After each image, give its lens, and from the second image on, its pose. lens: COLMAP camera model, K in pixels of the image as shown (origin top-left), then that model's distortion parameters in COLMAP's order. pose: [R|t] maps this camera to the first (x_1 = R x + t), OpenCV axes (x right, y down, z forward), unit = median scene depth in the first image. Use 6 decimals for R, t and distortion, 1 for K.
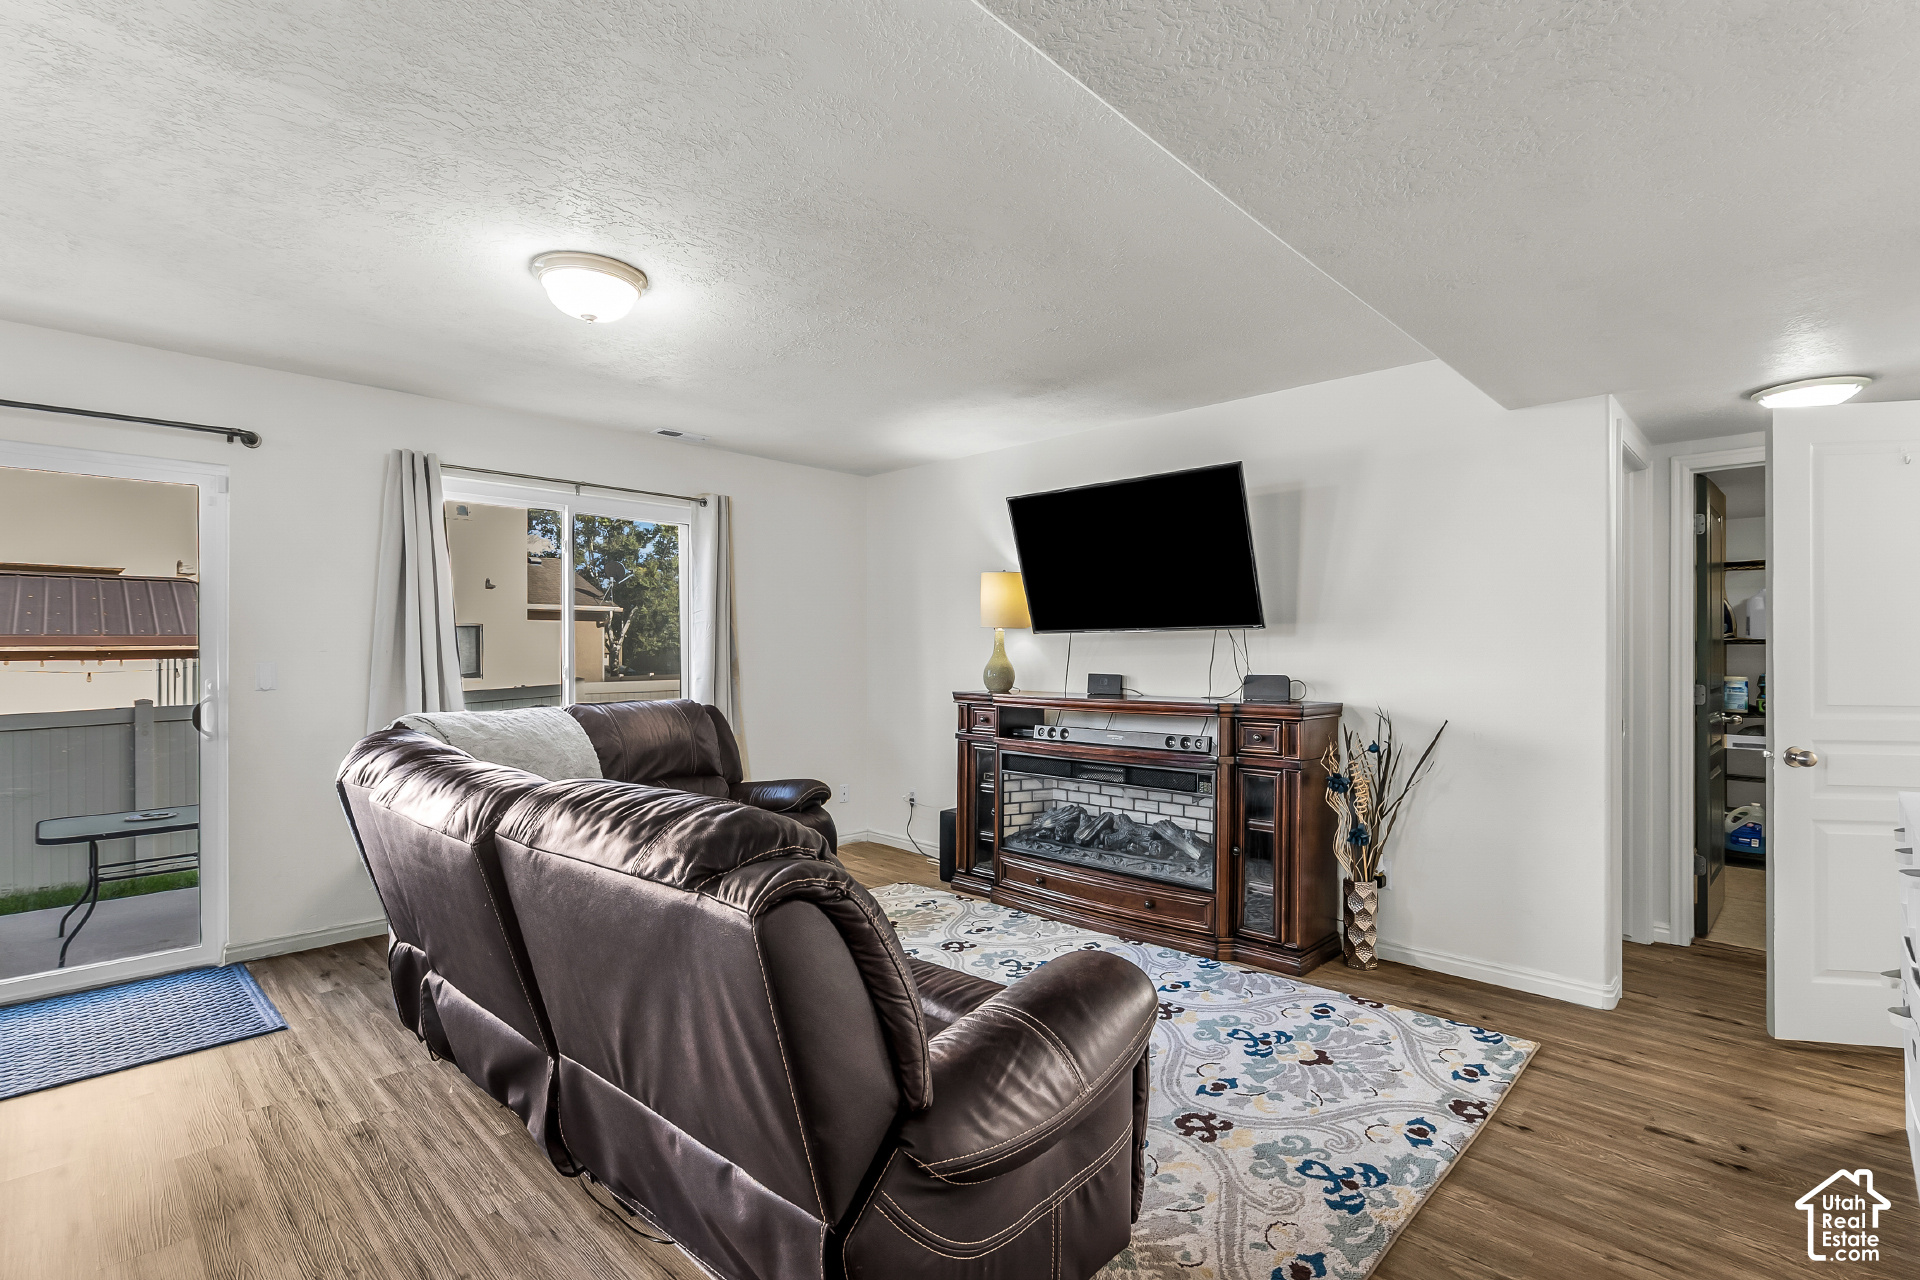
lens RADIAL K [[886.0, 0, 956.0], [0, 886.0, 660.7], [0, 0, 1]] dist [0.000429, 0.000051]
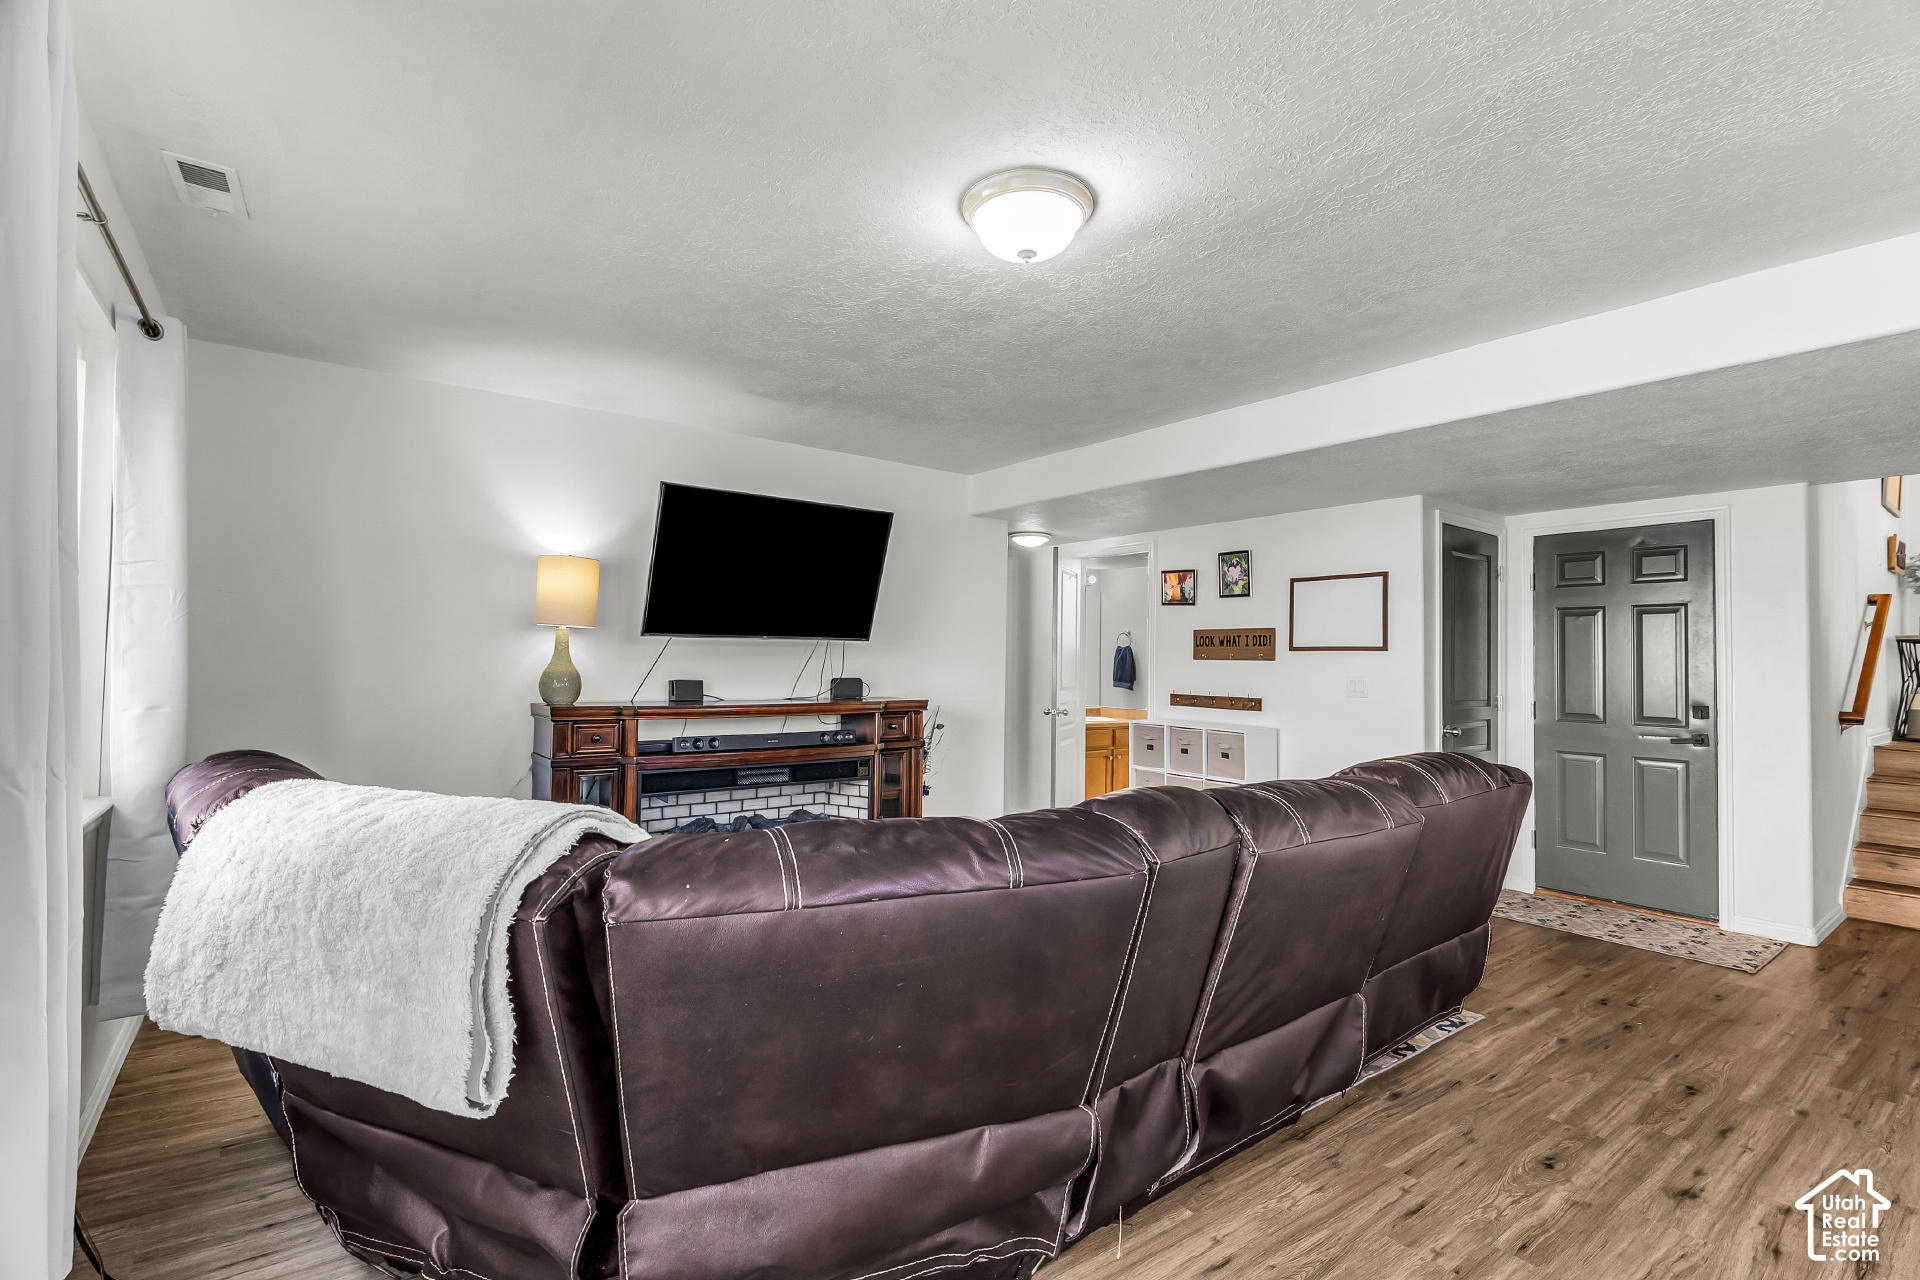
lens RADIAL K [[886.0, 0, 956.0], [0, 886.0, 660.7], [0, 0, 1]] dist [0.000429, 0.000051]
pose [[0.161155, -0.008476, 0.986893, -0.756460], [-0.016580, 0.999799, 0.011294, -0.021925], [-0.986790, -0.018183, 0.160982, 0.572055]]
